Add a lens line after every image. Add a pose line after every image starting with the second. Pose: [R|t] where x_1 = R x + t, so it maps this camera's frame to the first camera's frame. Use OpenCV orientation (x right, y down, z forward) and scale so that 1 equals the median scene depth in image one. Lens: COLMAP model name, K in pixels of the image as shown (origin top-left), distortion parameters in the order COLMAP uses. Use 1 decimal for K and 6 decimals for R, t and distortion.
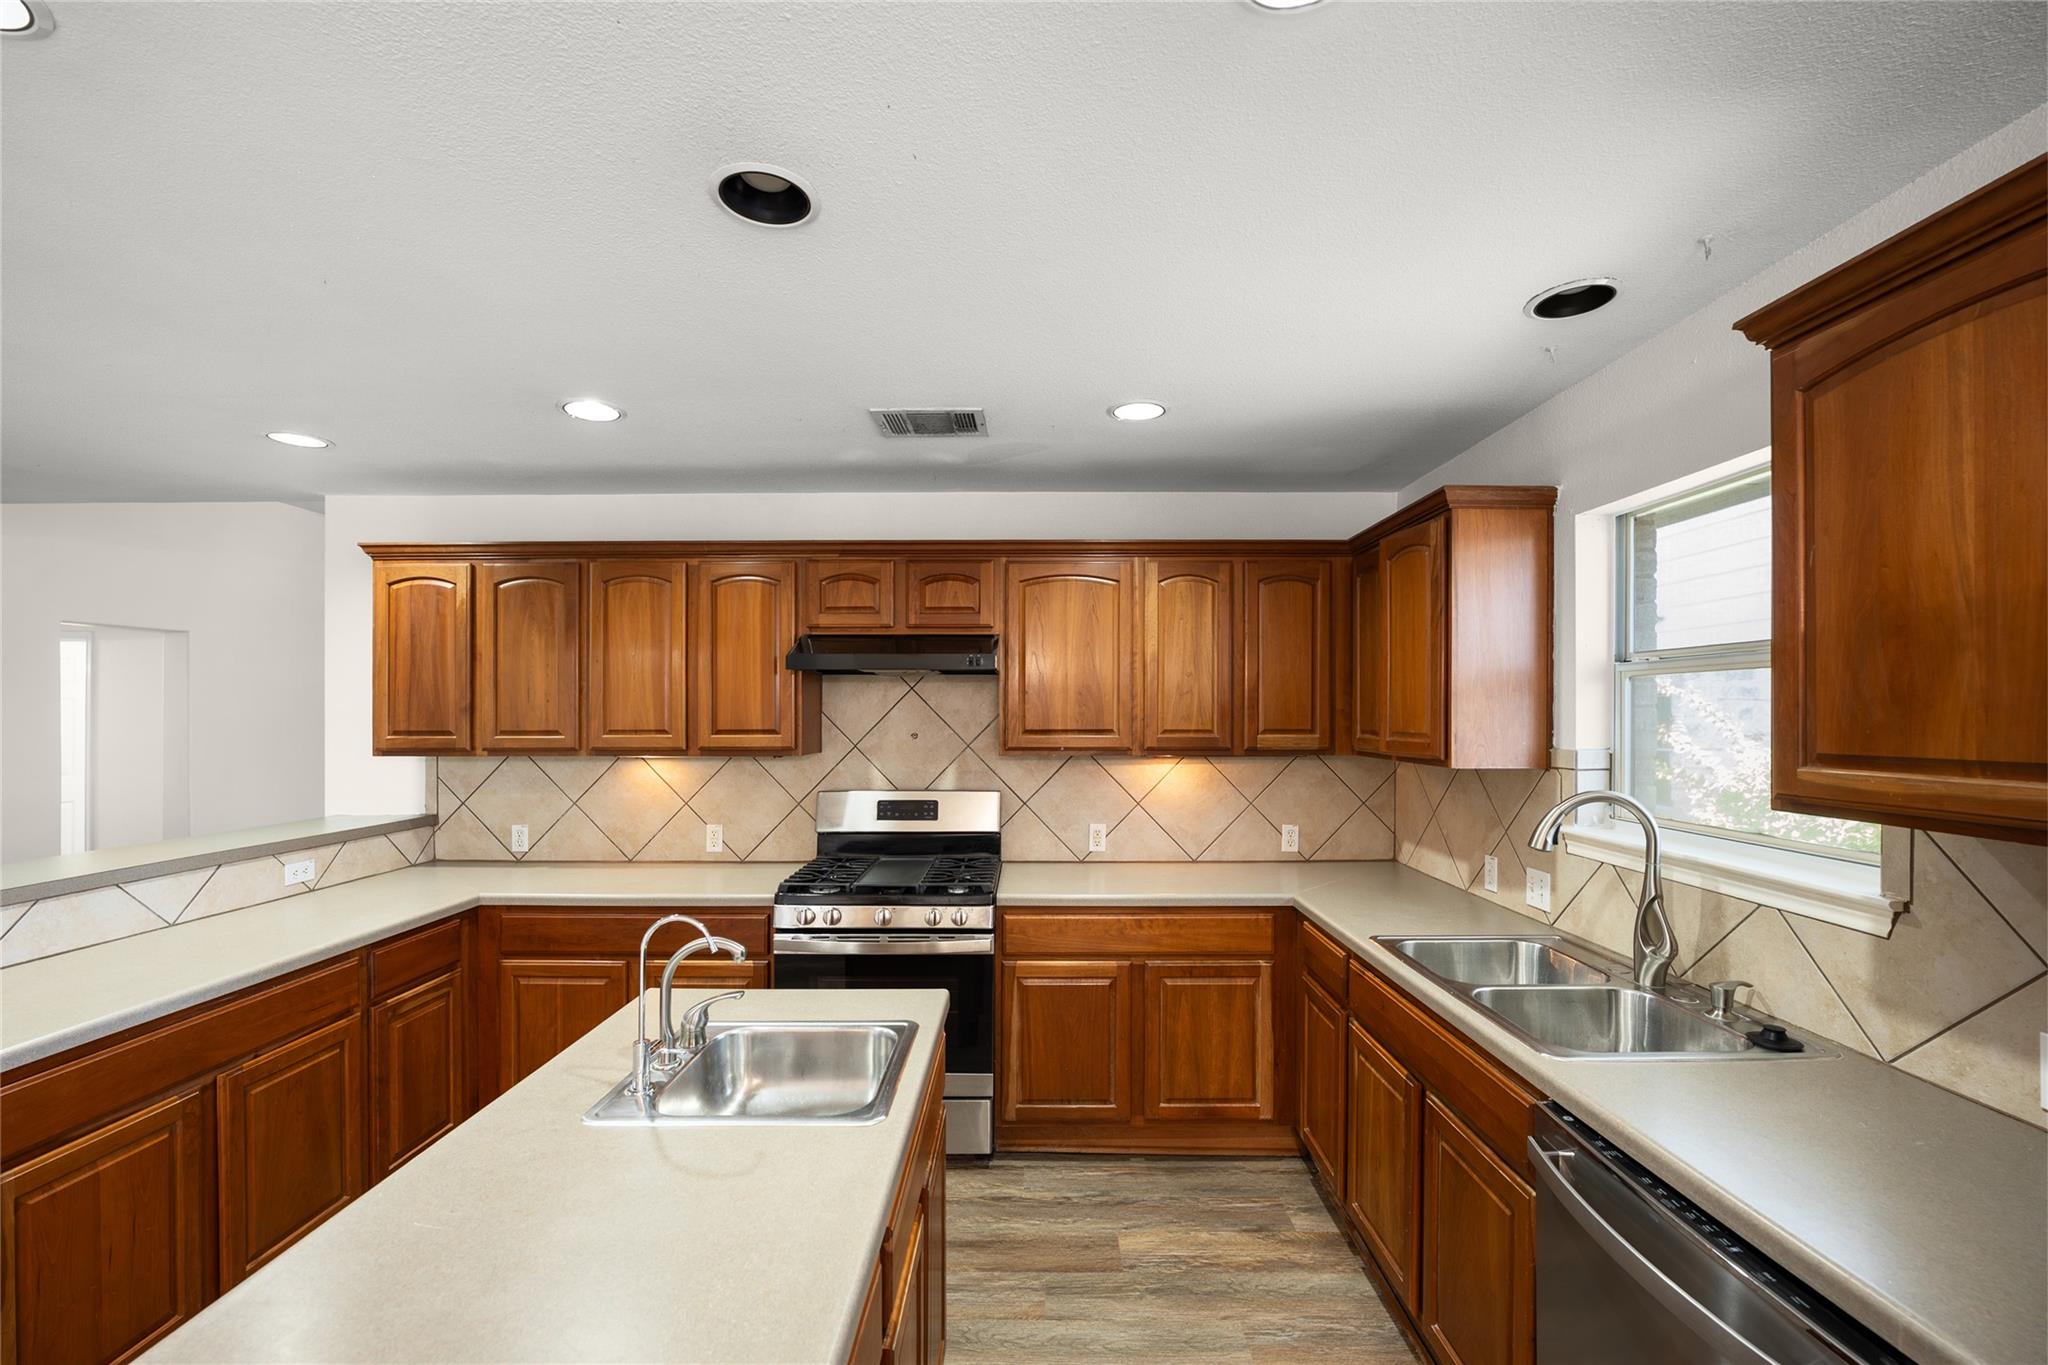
lens RADIAL K [[848.3, 0, 1048.2], [0, 848.3, 720.8], [0, 0, 1]] dist [-0.018435, 0.000028]
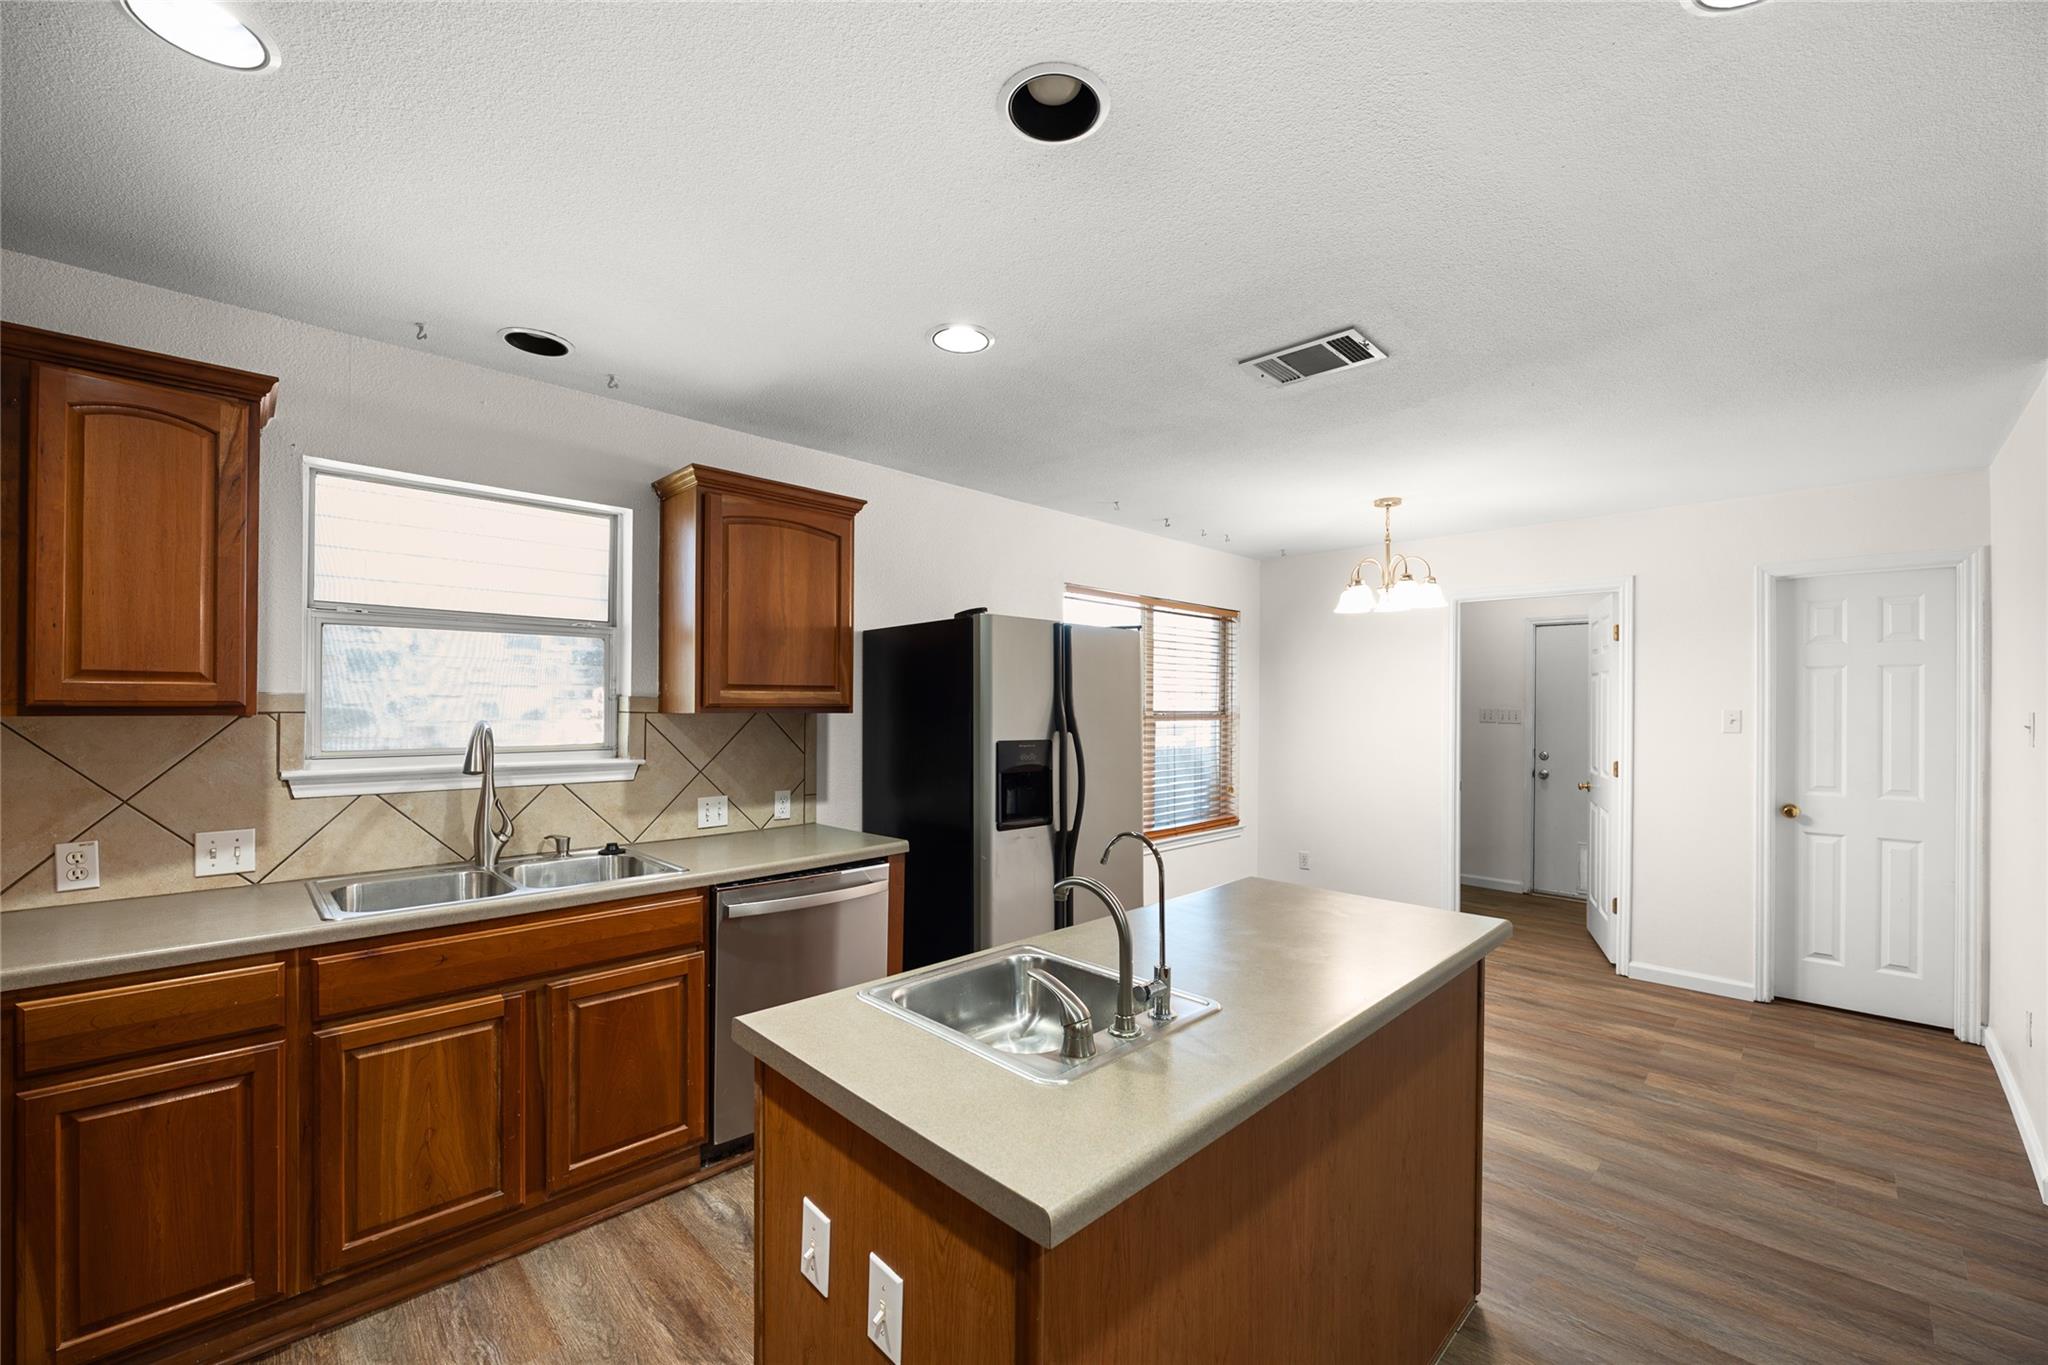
lens RADIAL K [[821.4, 0, 1016.6], [0, 821.4, 695.0], [0, 0, 1]] dist [-0.018954, -0.000020]
pose [[-0.691965, 0.000769, 0.721931, -0.503386], [-0.000900, 0.999998, -0.001928, 0.030233], [-0.721931, -0.001984, -0.691962, 0.825454]]
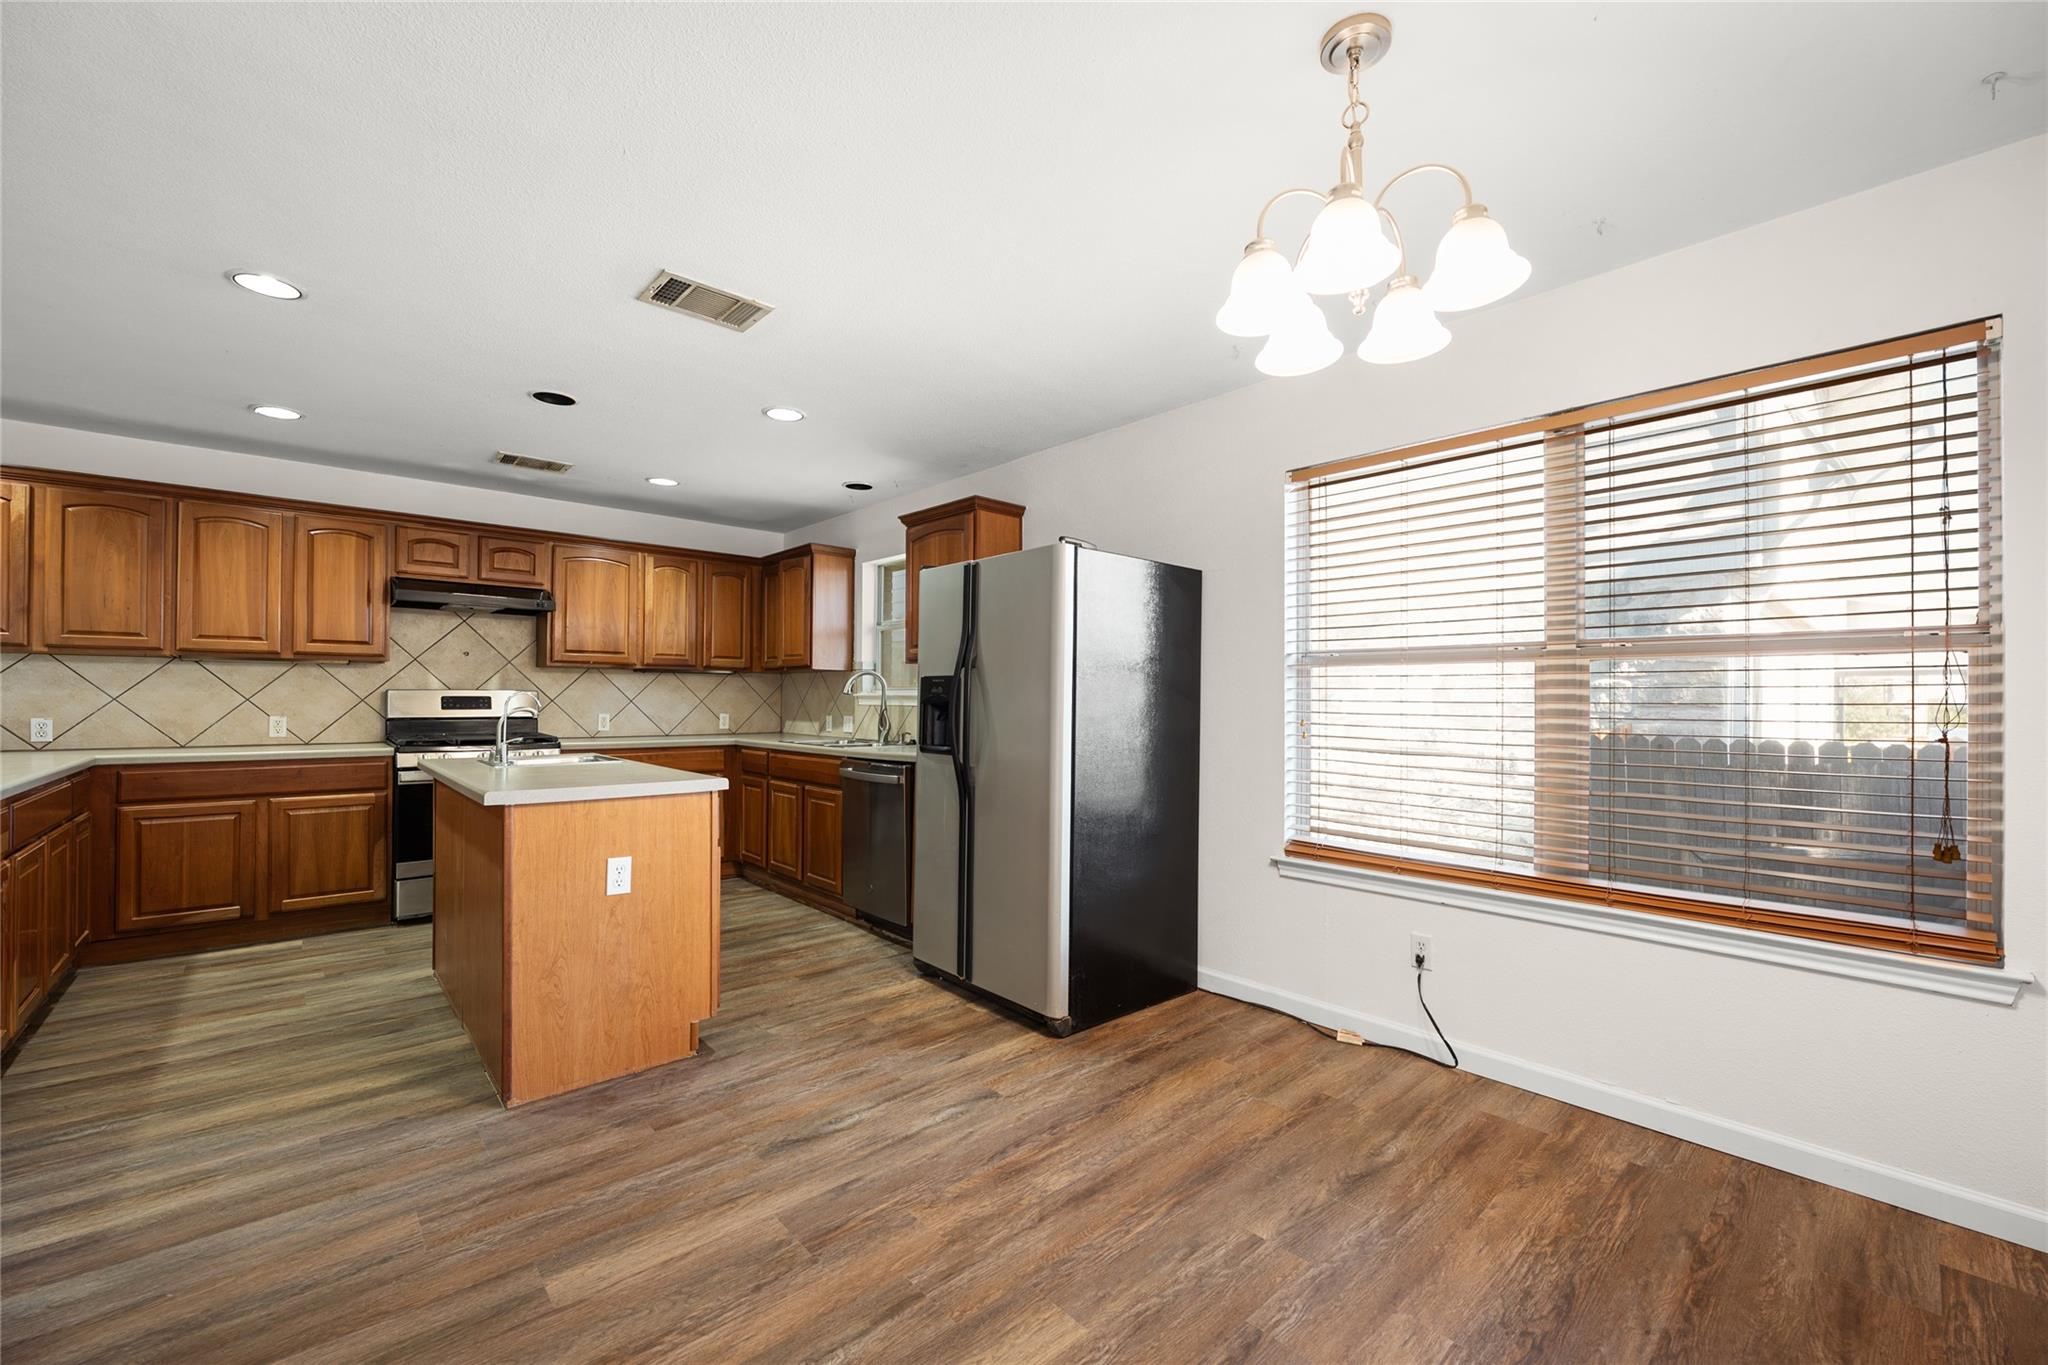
lens RADIAL K [[835.6, 0, 1029.7], [0, 835.6, 697.6], [0, 0, 1]] dist [0.001222, 0.000008]
pose [[0.755519, 0.010309, 0.655045, -0.441148], [-0.003608, 0.999926, -0.011575, 0.127618], [-0.655117, 0.006381, 0.755501, -0.861021]]
